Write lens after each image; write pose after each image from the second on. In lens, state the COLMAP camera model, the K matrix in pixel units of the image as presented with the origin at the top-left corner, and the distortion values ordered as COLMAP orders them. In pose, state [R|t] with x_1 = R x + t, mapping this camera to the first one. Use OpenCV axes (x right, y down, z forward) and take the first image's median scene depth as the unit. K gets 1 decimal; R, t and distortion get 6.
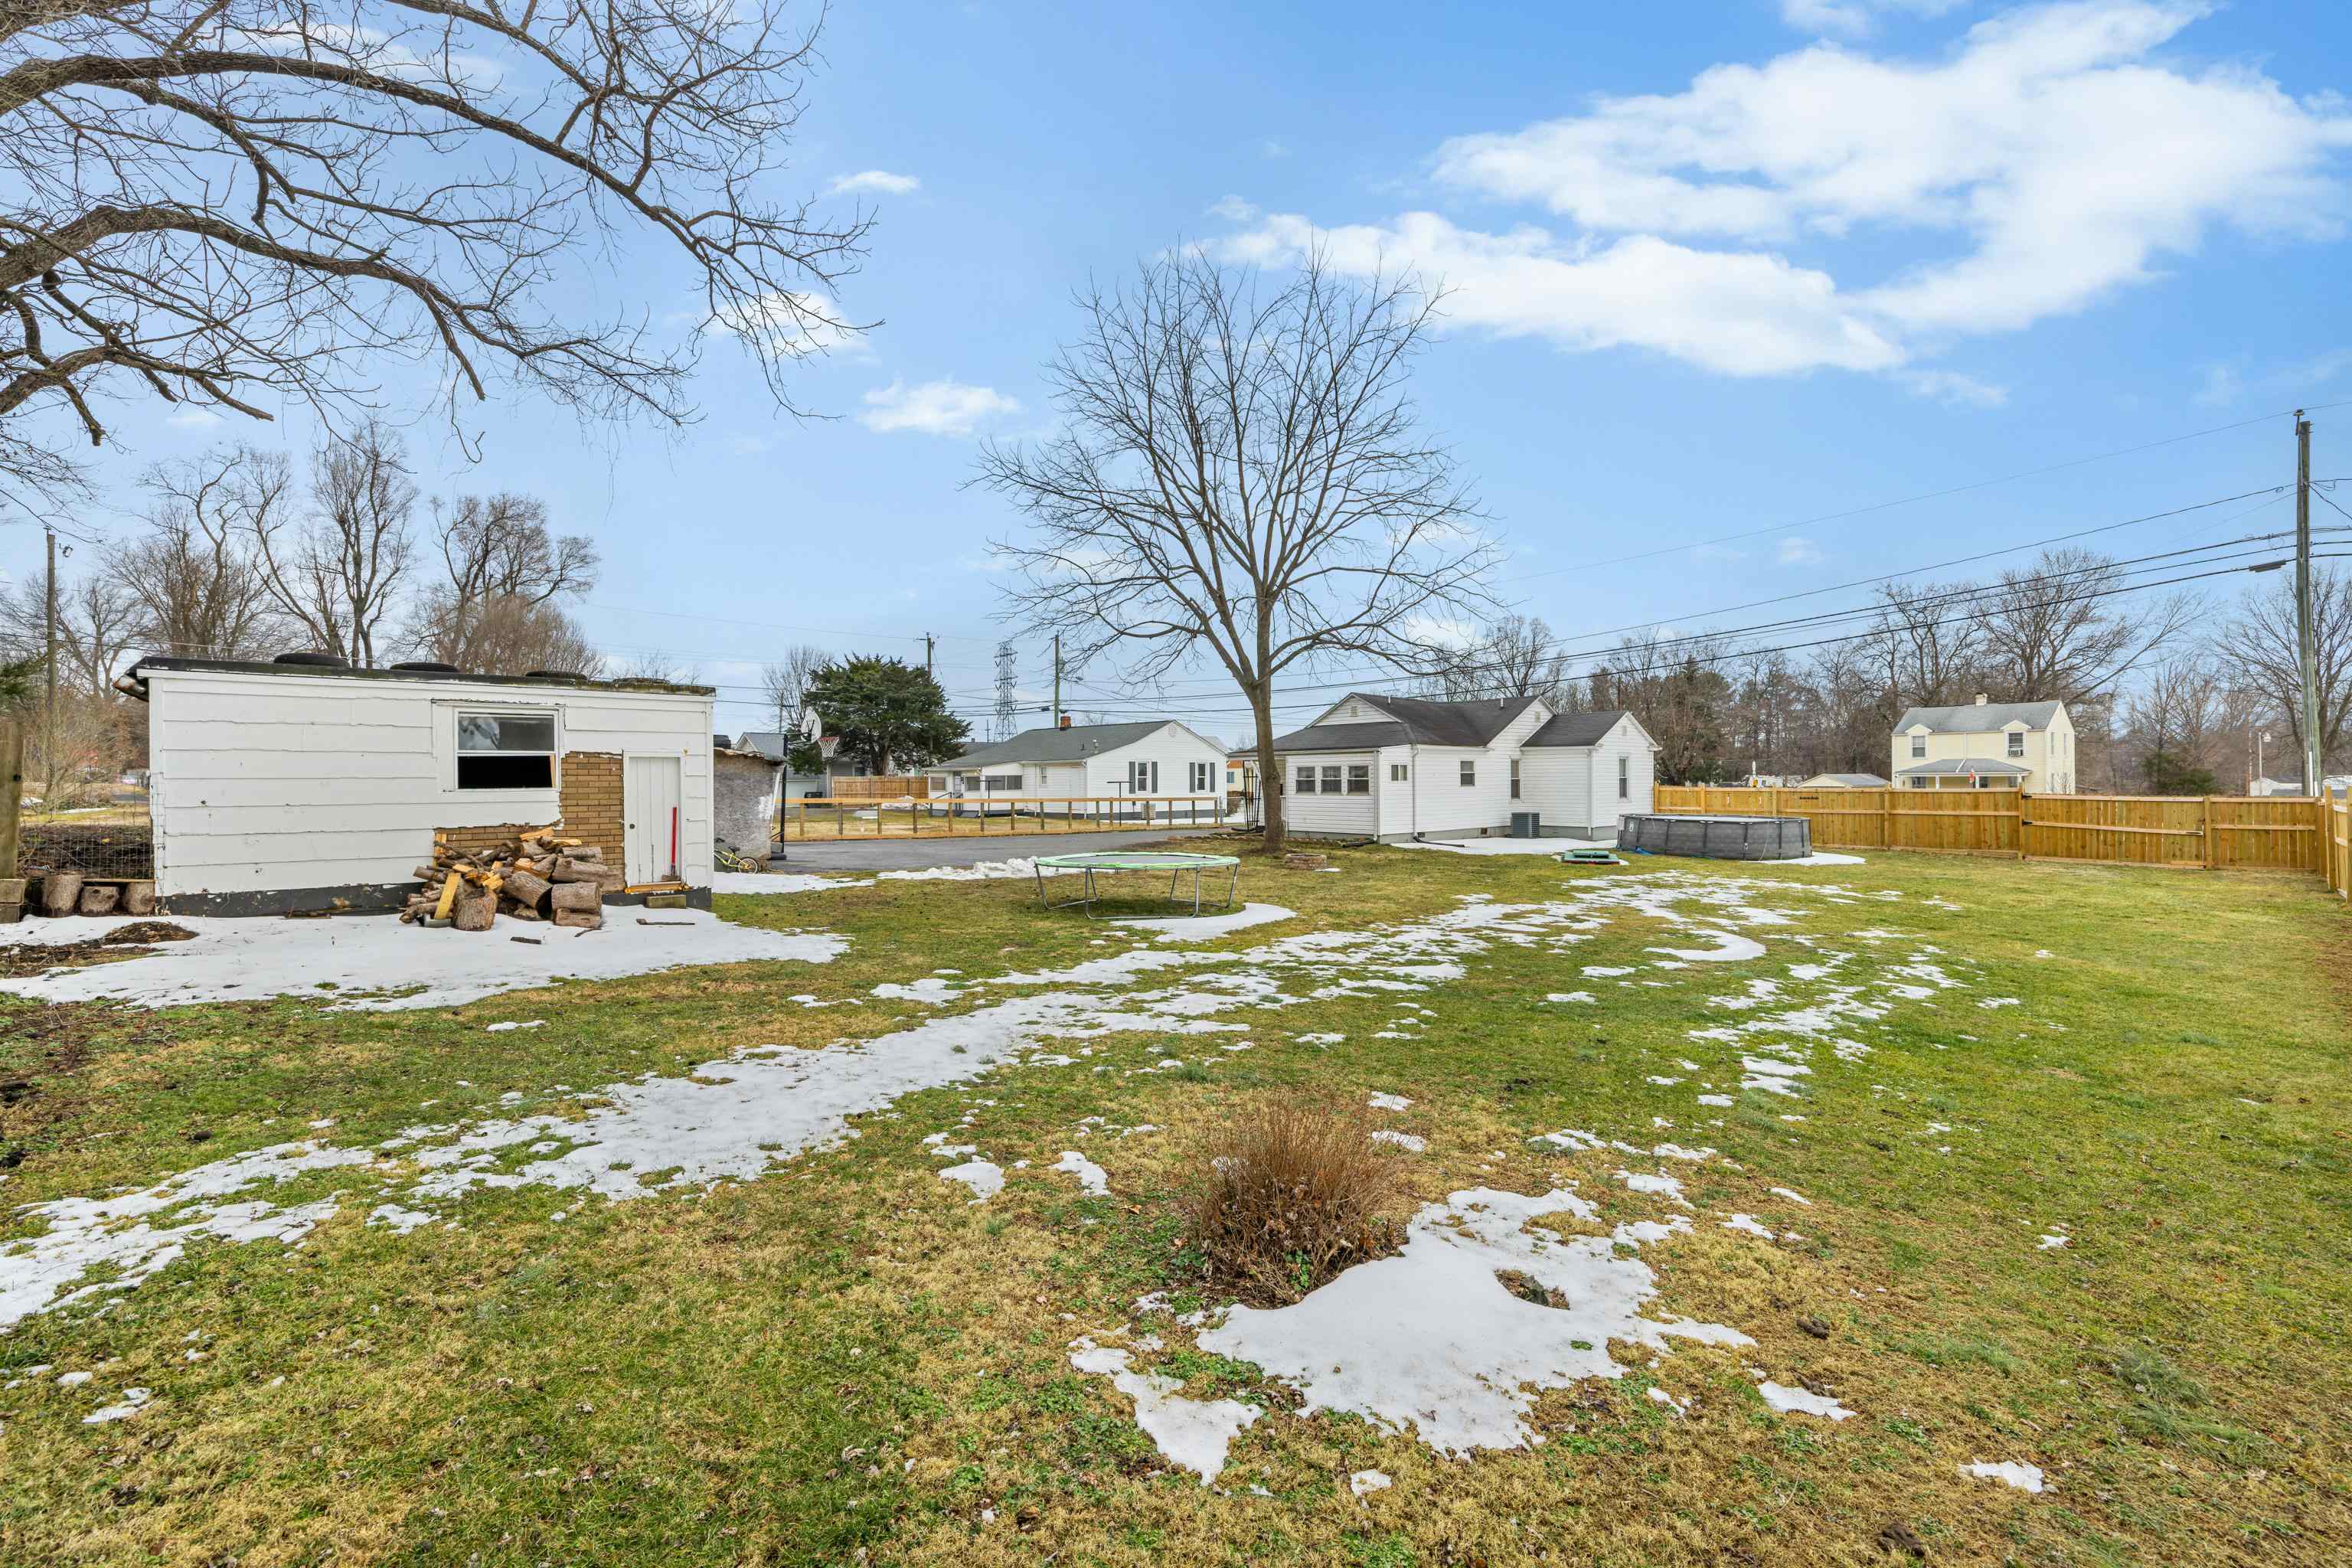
lens RADIAL K [[1001.2, 0, 1169.9], [0, 1001.2, 772.6], [0, 0, 1]] dist [0.001082, 0.000110]
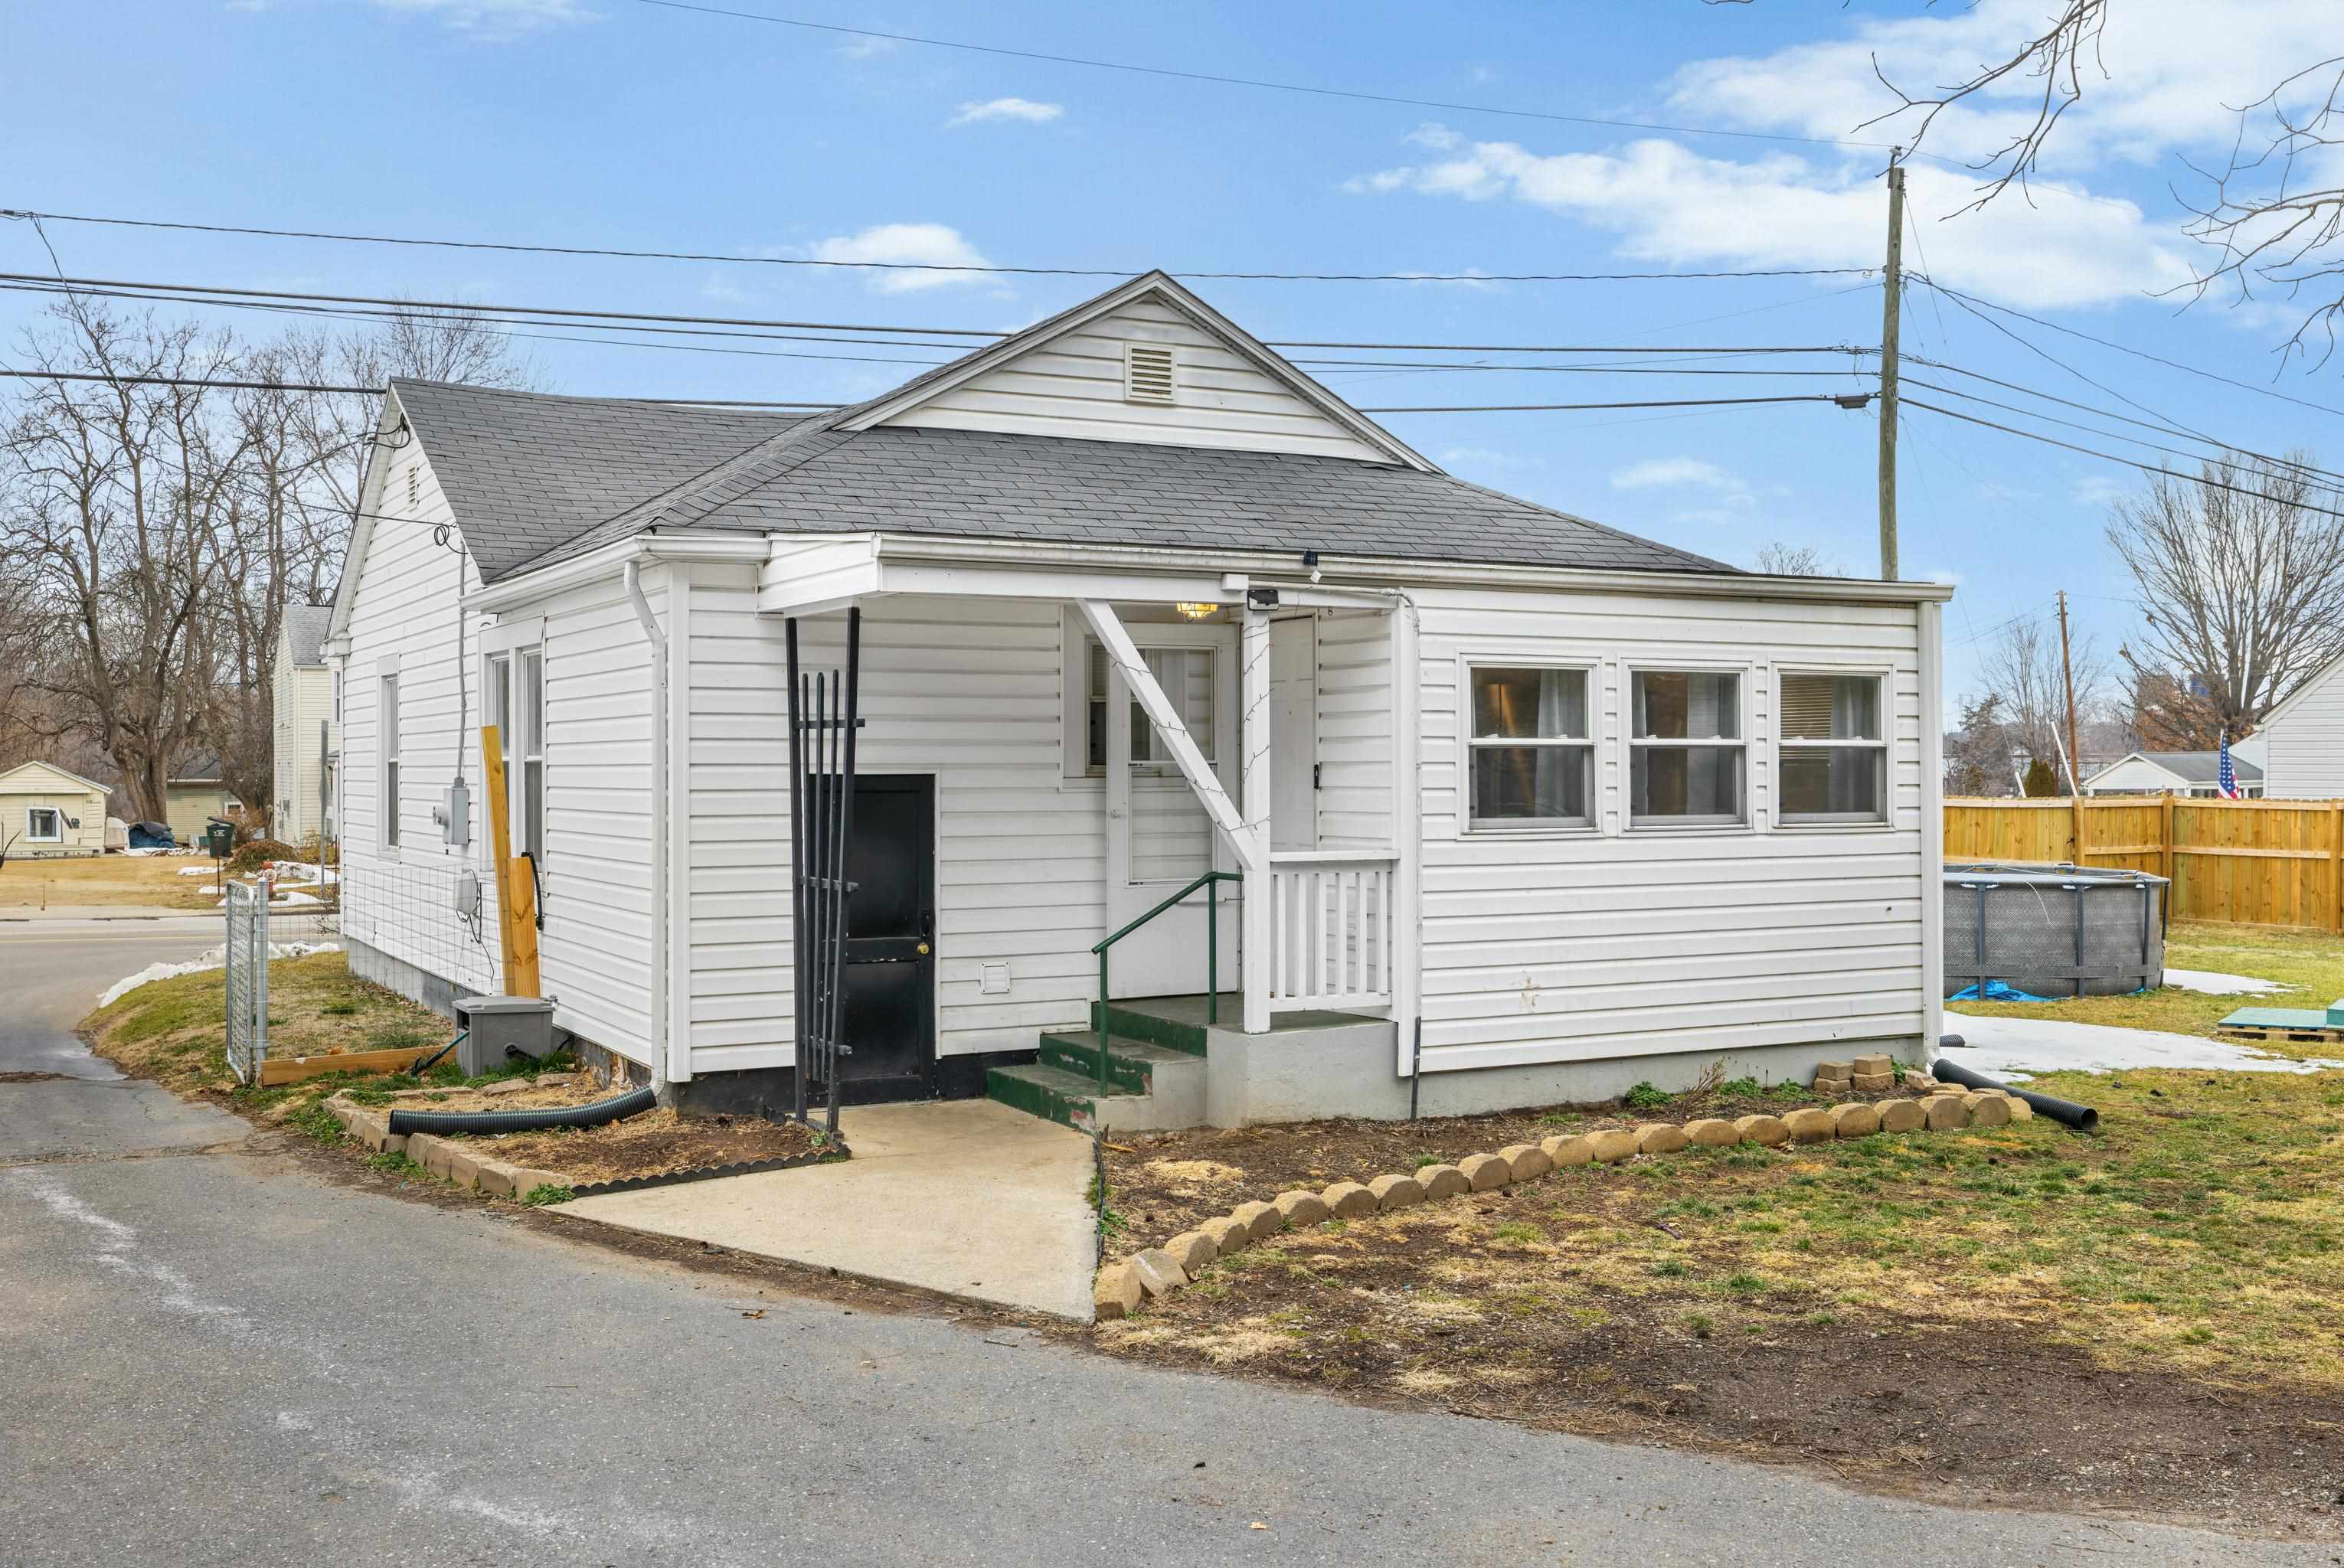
lens RADIAL K [[2254.3, 0, 1149.2], [0, 2254.3, 766.9], [0, 0, 1]] dist [0.014397, 0.009158]
pose [[0.220266, 0.006160, 0.975420, -0.231592], [-0.005724, 0.999971, -0.005023, 0.012650], [-0.975423, -0.004477, 0.220295, 0.966675]]
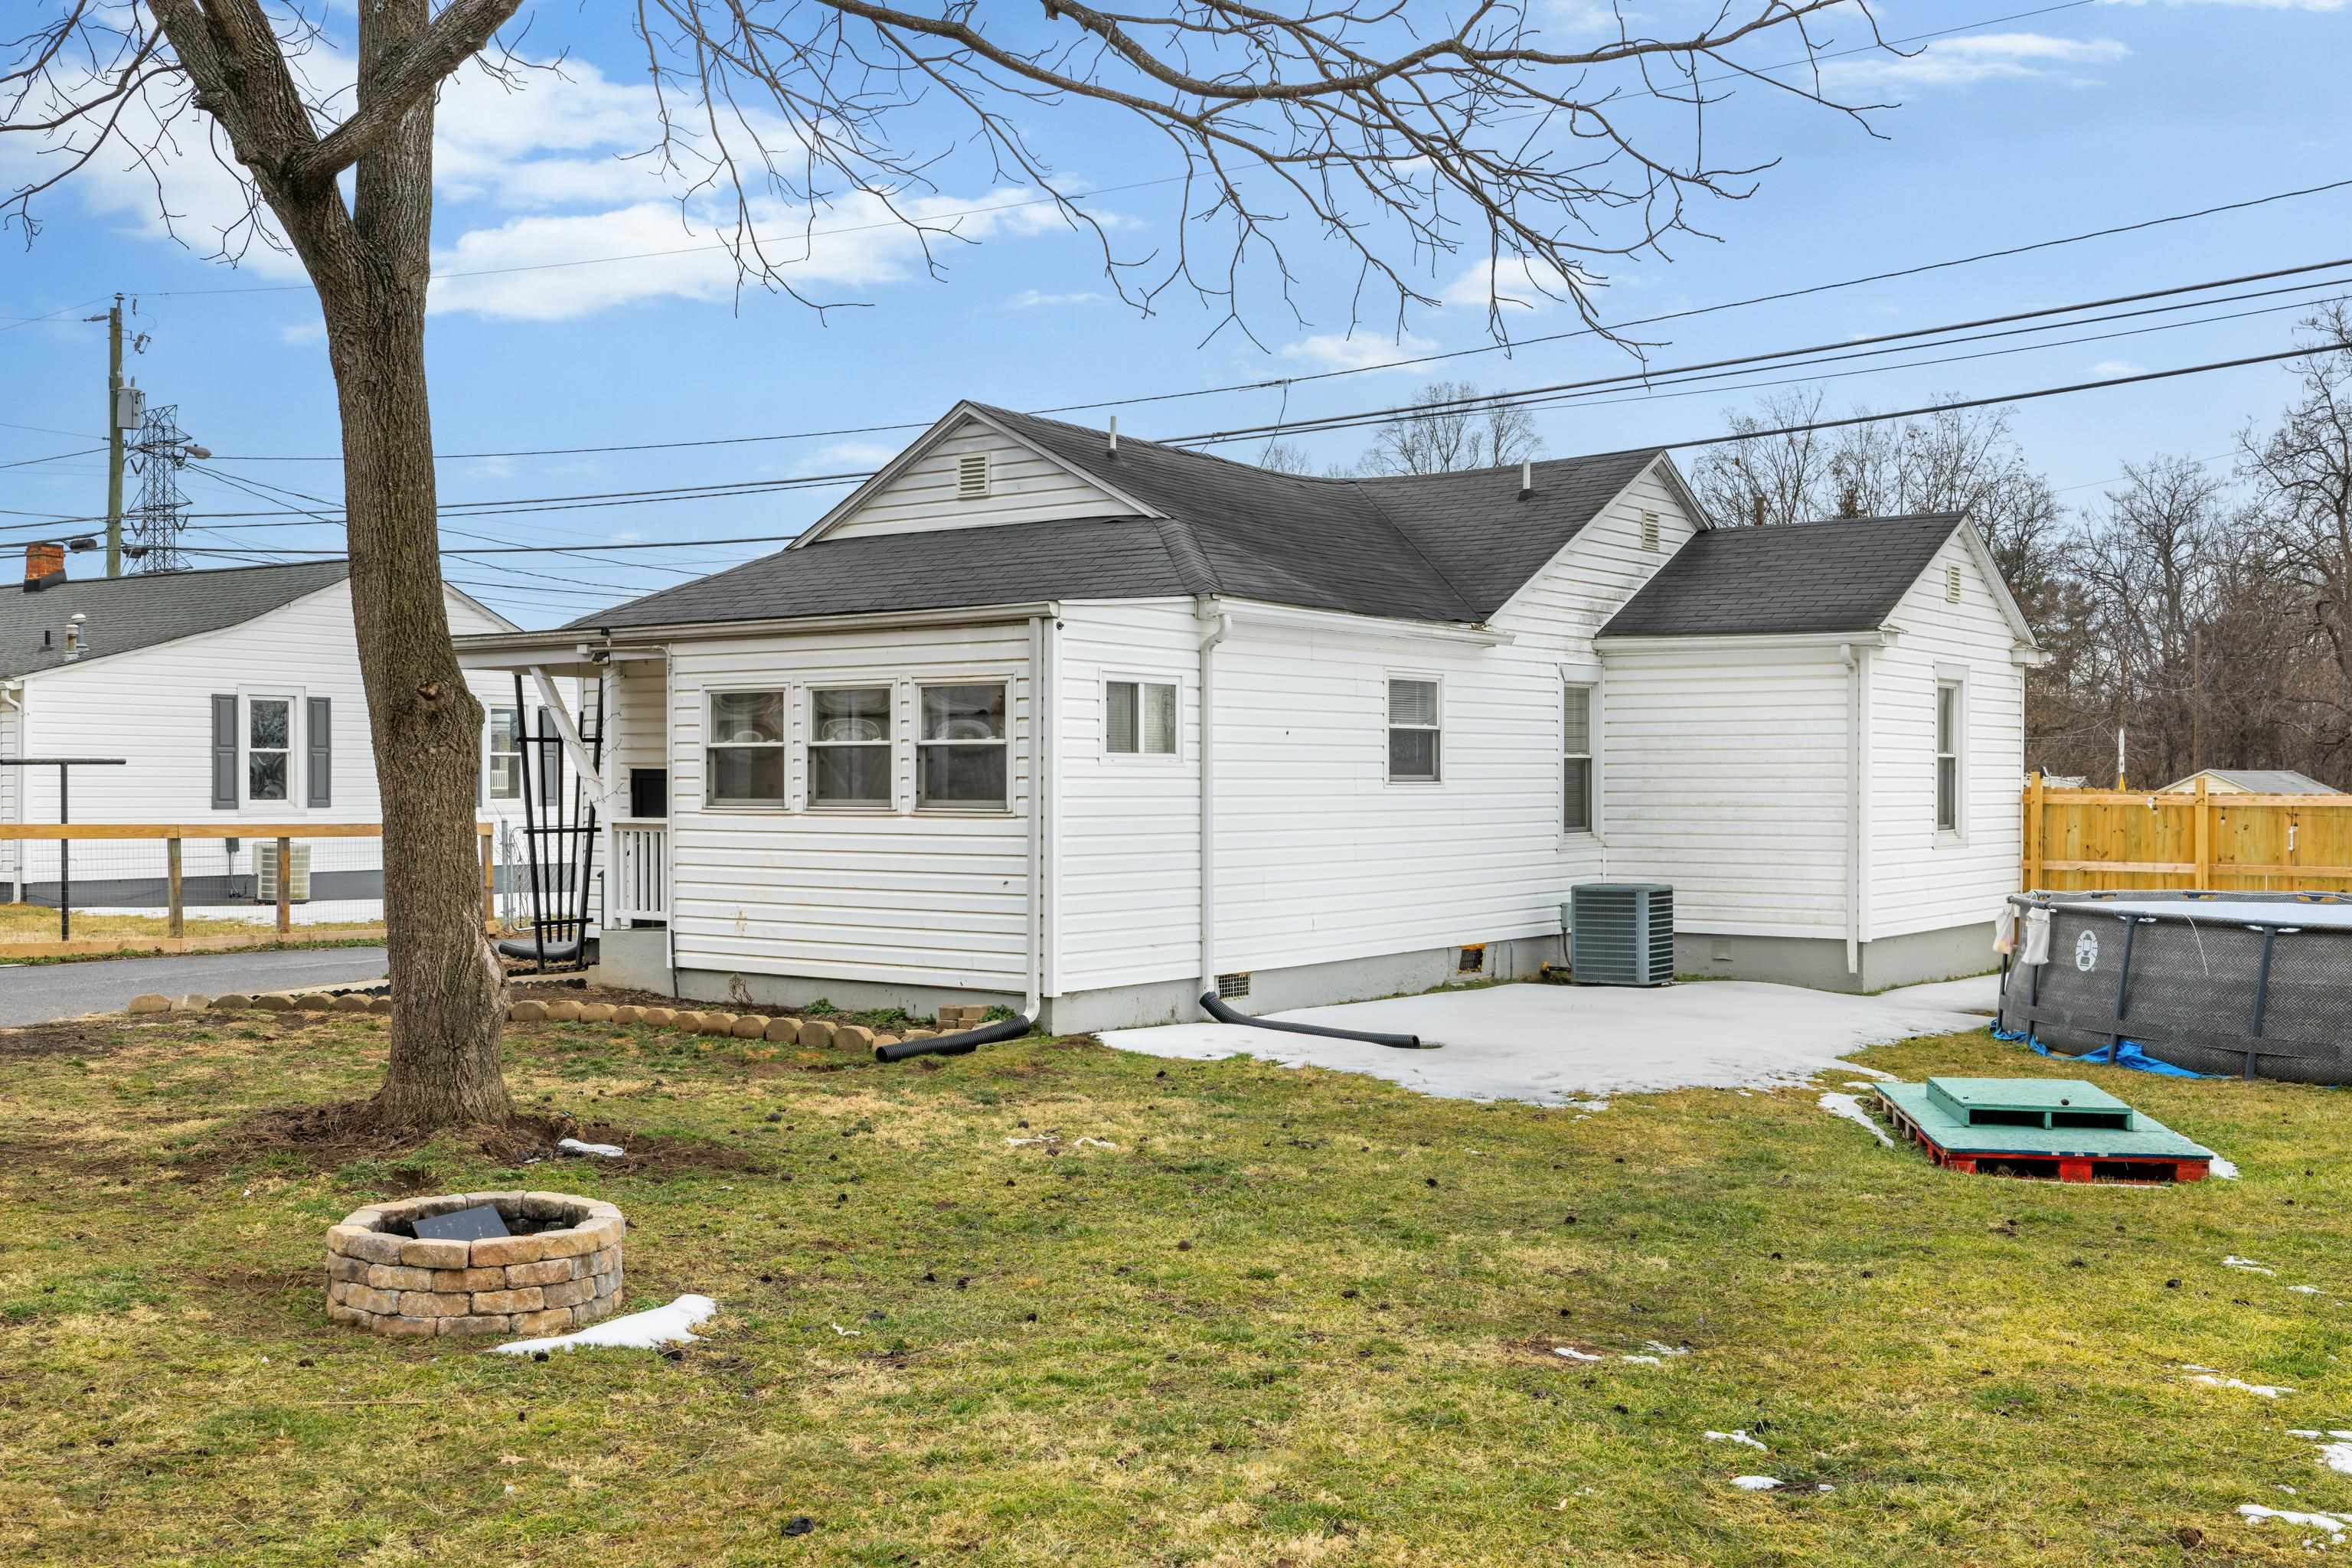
lens RADIAL K [[2300.8, 0, 1176.0], [0, 2300.8, 784.0], [0, 0, 1]] dist [0.007879, 0.004953]
pose [[0.974935, 0.007493, 0.222365, 0.113057], [-0.008991, 0.999943, 0.005723, 0.011505], [-0.222310, -0.007579, 0.974947, 0.458125]]
